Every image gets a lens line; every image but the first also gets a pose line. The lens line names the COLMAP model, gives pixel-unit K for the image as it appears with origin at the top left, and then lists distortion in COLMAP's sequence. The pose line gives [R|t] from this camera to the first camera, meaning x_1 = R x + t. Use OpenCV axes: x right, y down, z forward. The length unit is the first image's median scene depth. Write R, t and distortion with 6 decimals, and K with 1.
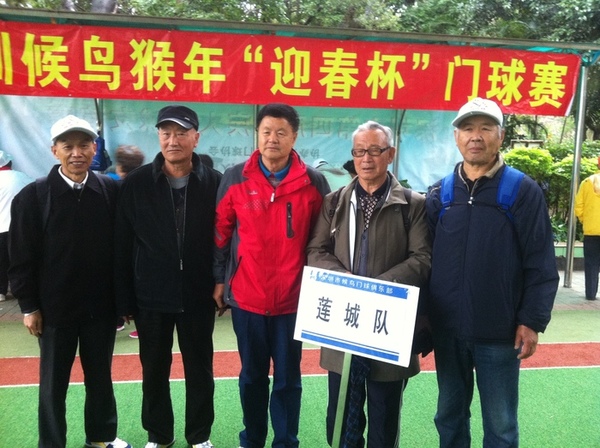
lens RADIAL K [[562.3, 0, 295.2], [0, 562.3, 234.1], [0, 0, 1]] dist [0.010660, 0.000000]
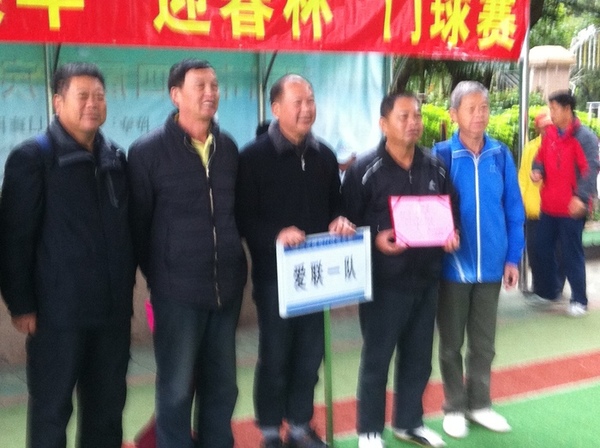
lens RADIAL K [[950.8, 0, 295.1], [0, 950.8, 270.2], [0, 0, 1]] dist [0.113910, 0.000000]
pose [[0.910372, -0.099933, 0.401541, -0.349143], [0.097683, 0.994874, 0.026132, 0.008401], [-0.402095, 0.015434, 0.915468, -0.051200]]
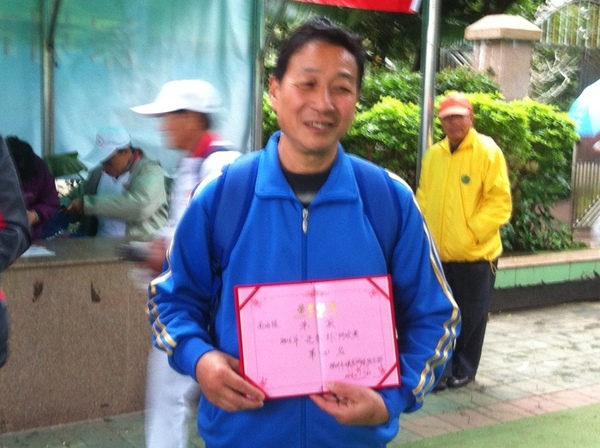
lens RADIAL K [[950.8, 0, 292.5], [0, 950.8, 236.9], [0, 0, 1]] dist [0.113910, 0.000000]
pose [[0.916291, -0.056926, 0.396446, 0.067929], [0.057042, 0.998305, 0.011508, -0.038663], [-0.396429, 0.012069, 0.917986, 0.320459]]
